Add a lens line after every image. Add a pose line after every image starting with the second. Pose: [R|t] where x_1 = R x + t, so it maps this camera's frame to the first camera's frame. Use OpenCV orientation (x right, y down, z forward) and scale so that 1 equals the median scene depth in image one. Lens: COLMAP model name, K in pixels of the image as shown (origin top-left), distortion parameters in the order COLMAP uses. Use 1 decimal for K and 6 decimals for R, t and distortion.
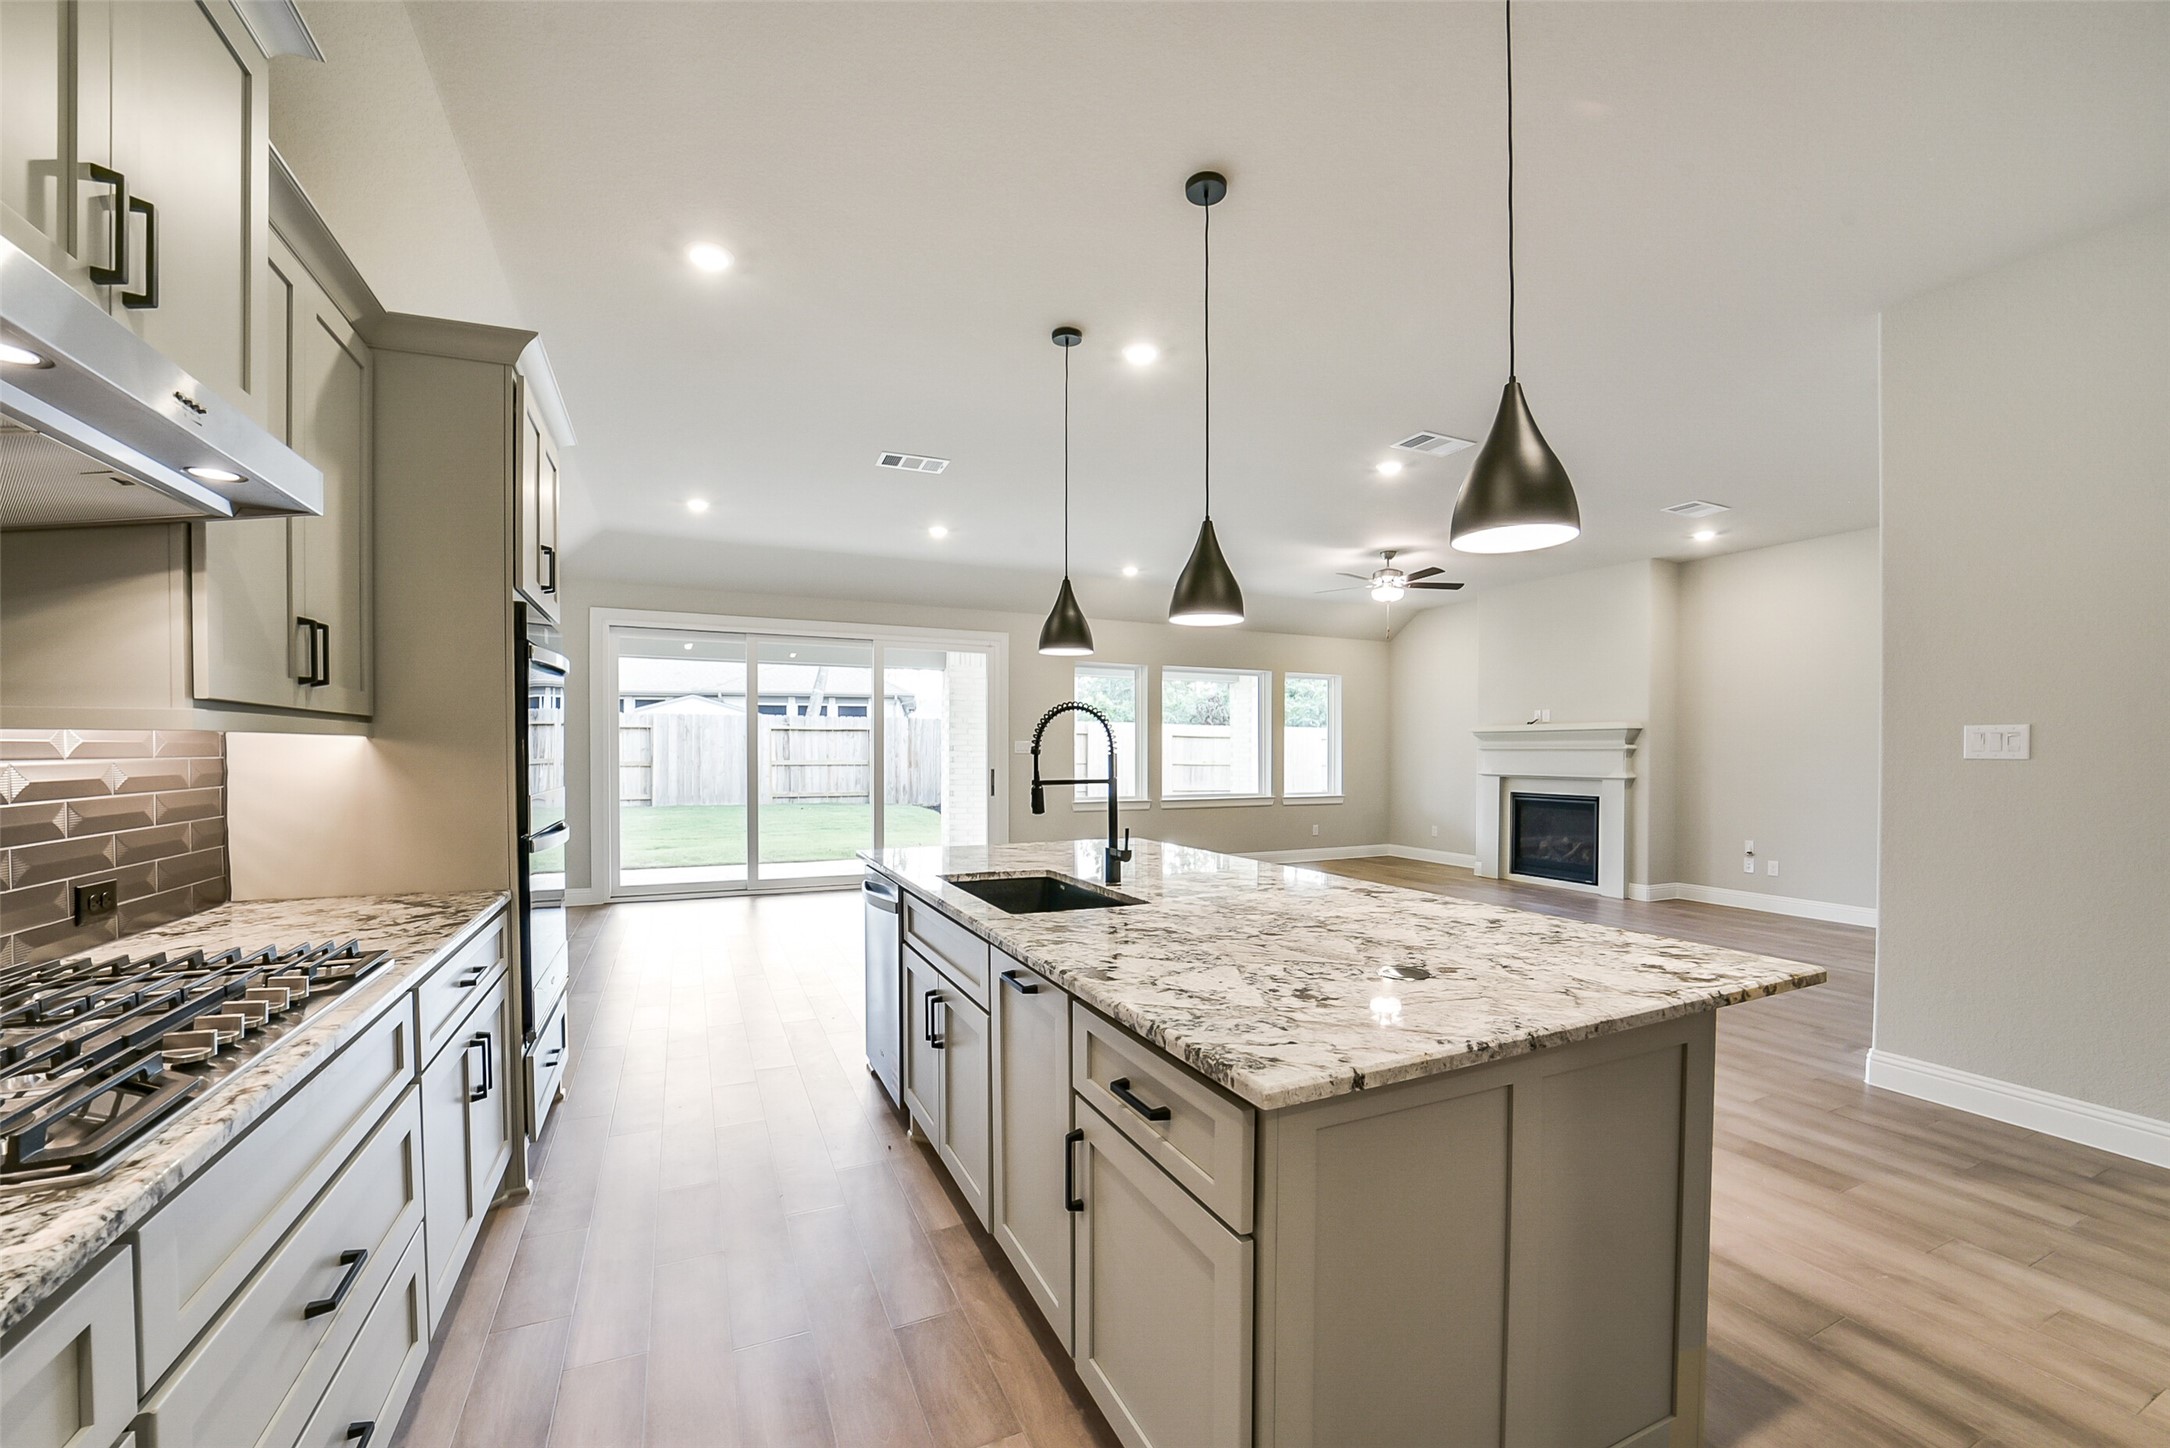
lens RADIAL K [[846.7, 0, 1099.0], [0, 846.7, 753.0], [0, 0, 1]] dist [-0.025700, 0.002418]
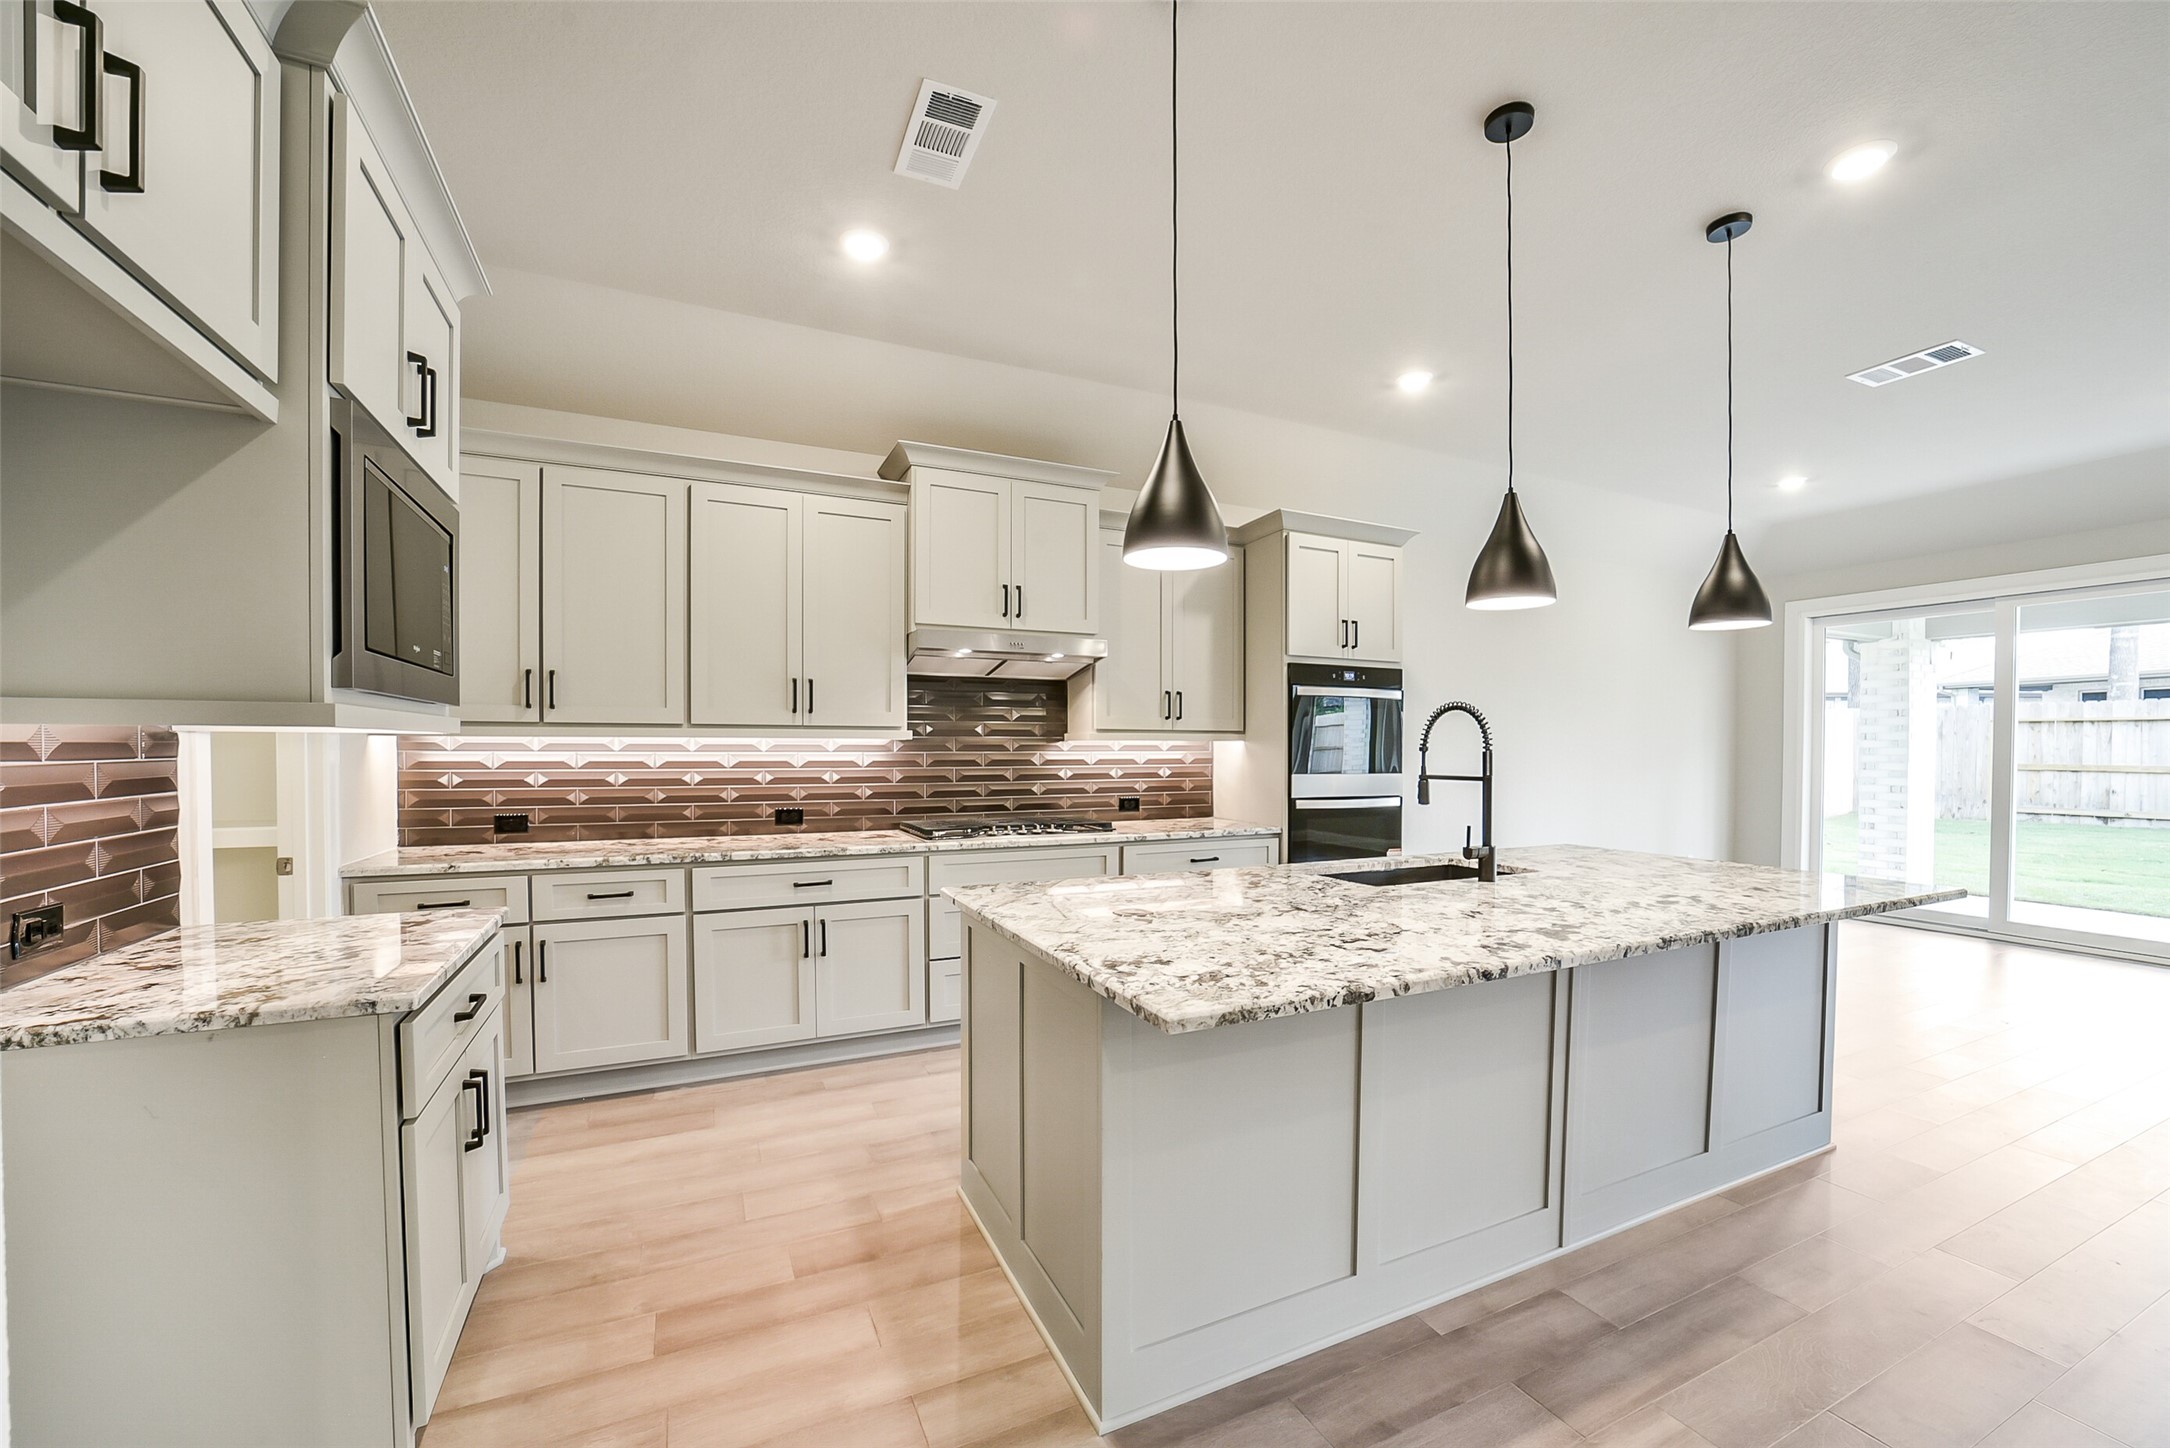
lens RADIAL K [[846.7, 0, 1087.7], [0, 846.7, 755.4], [0, 0, 1]] dist [-0.025700, 0.002418]
pose [[0.001696, 0.007729, -0.999969, 1.166814], [-0.005476, 0.999955, 0.007719, 0.001123], [0.999984, 0.005463, 0.001738, 0.635803]]
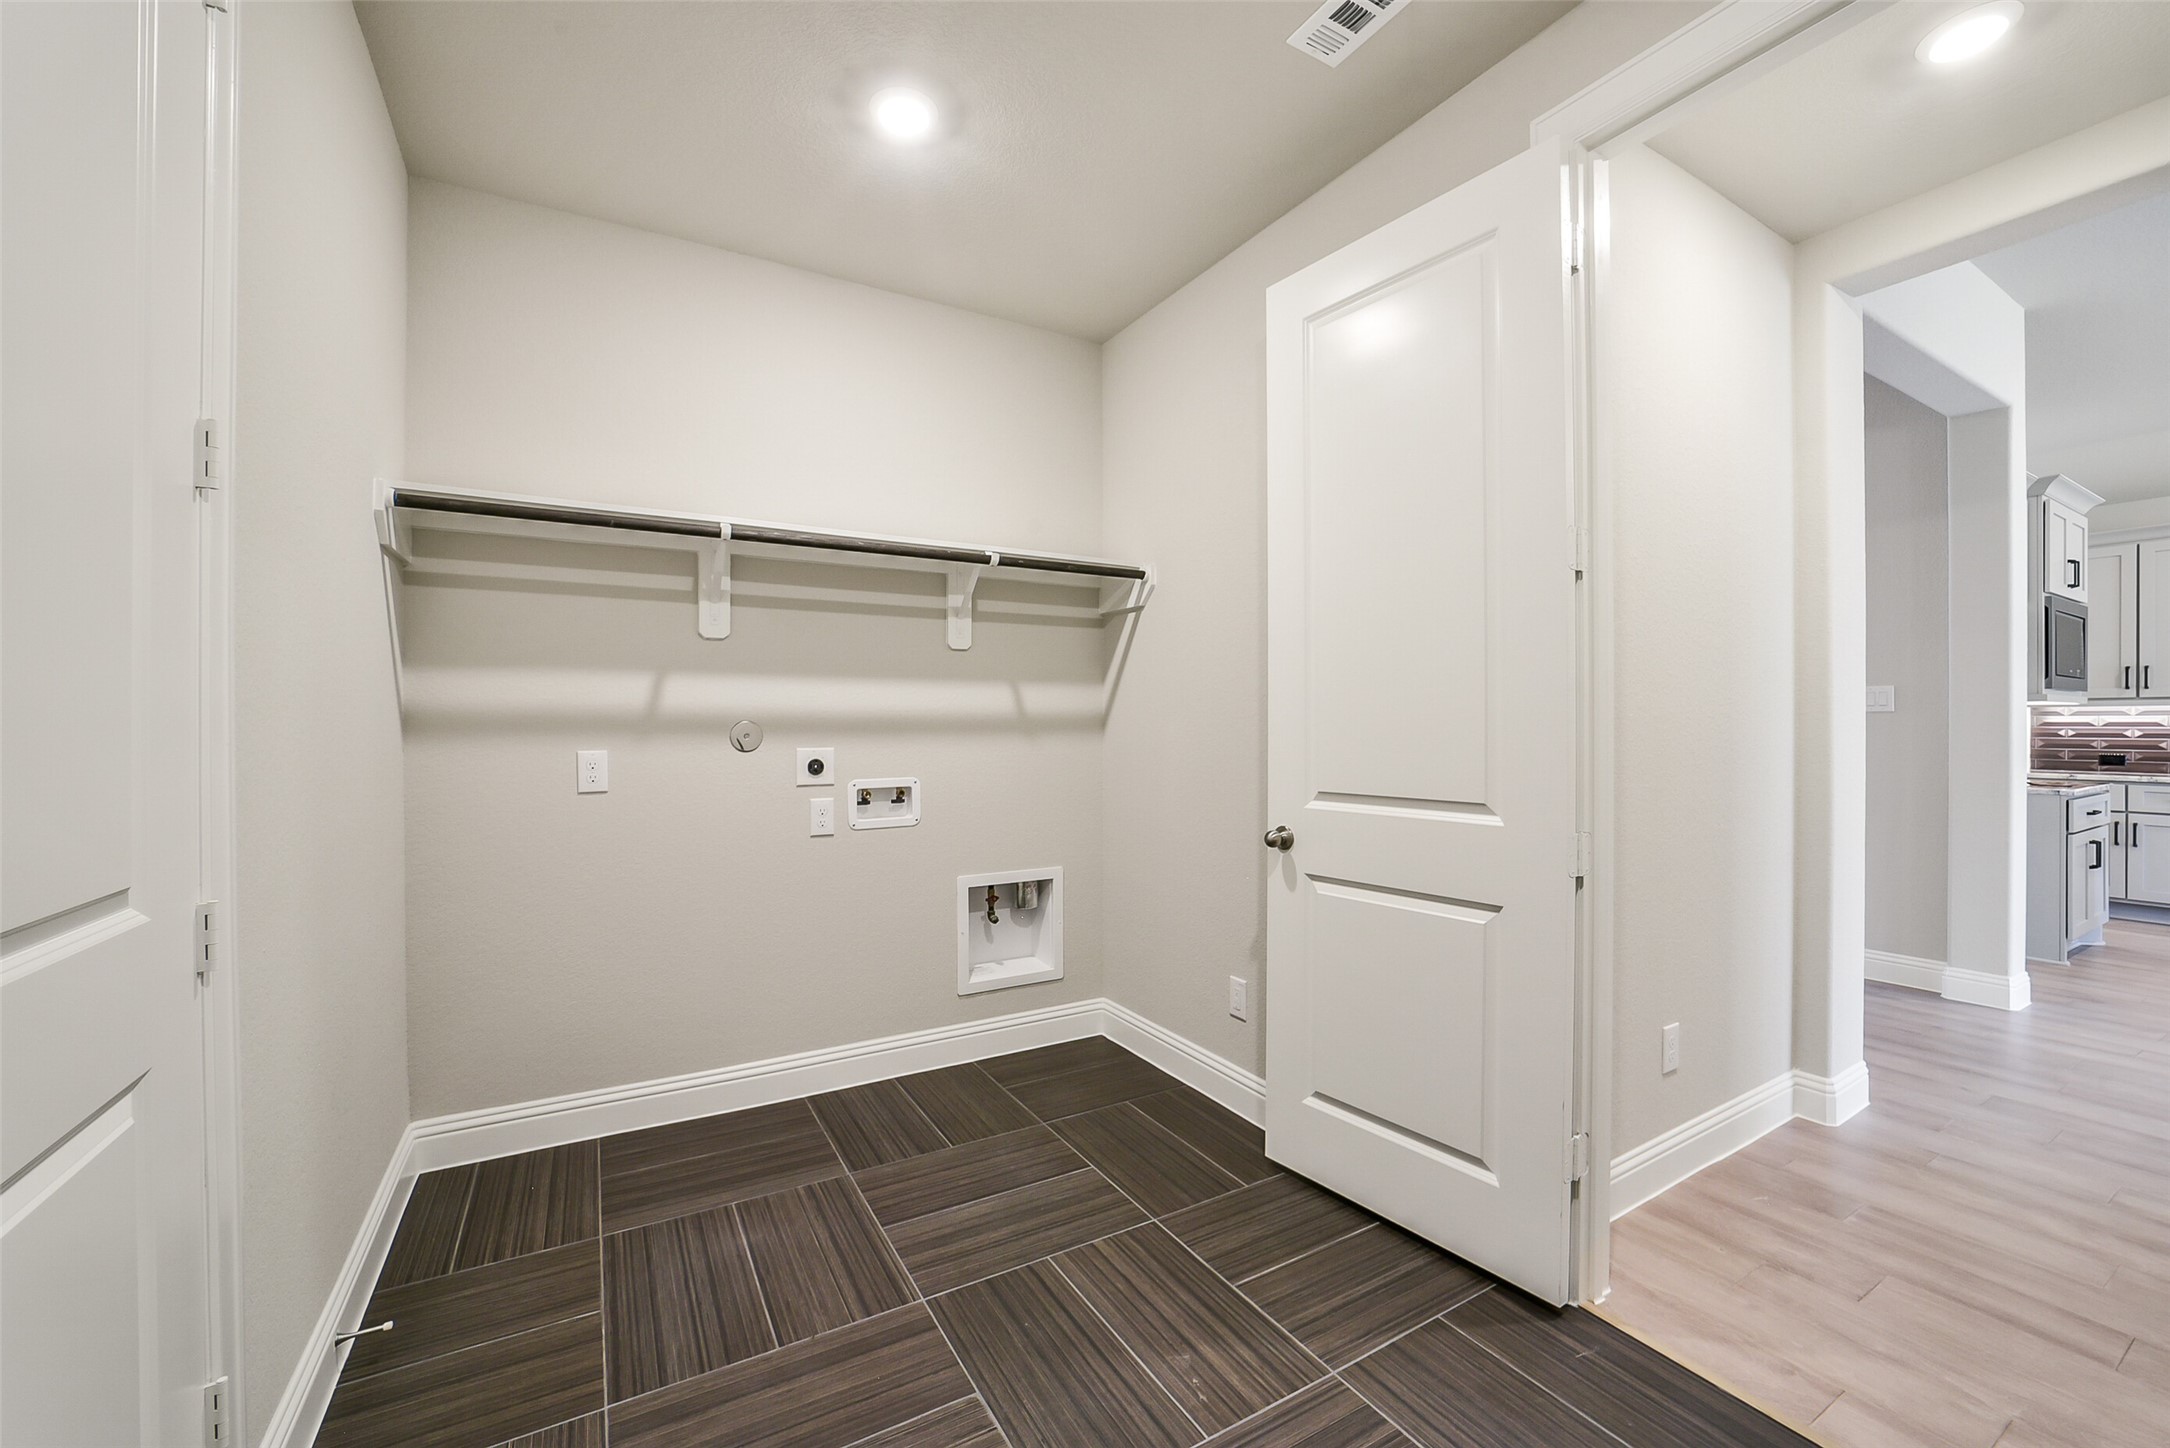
lens RADIAL K [[846.7, 0, 1073.4], [0, 846.7, 727.5], [0, 0, 1]] dist [-0.025700, 0.002418]
pose [[-0.997285, -0.005304, -0.073445, 2.151450], [-0.006059, 0.999931, 0.010070, 0.023790], [0.073386, 0.010488, -0.997248, 1.287053]]
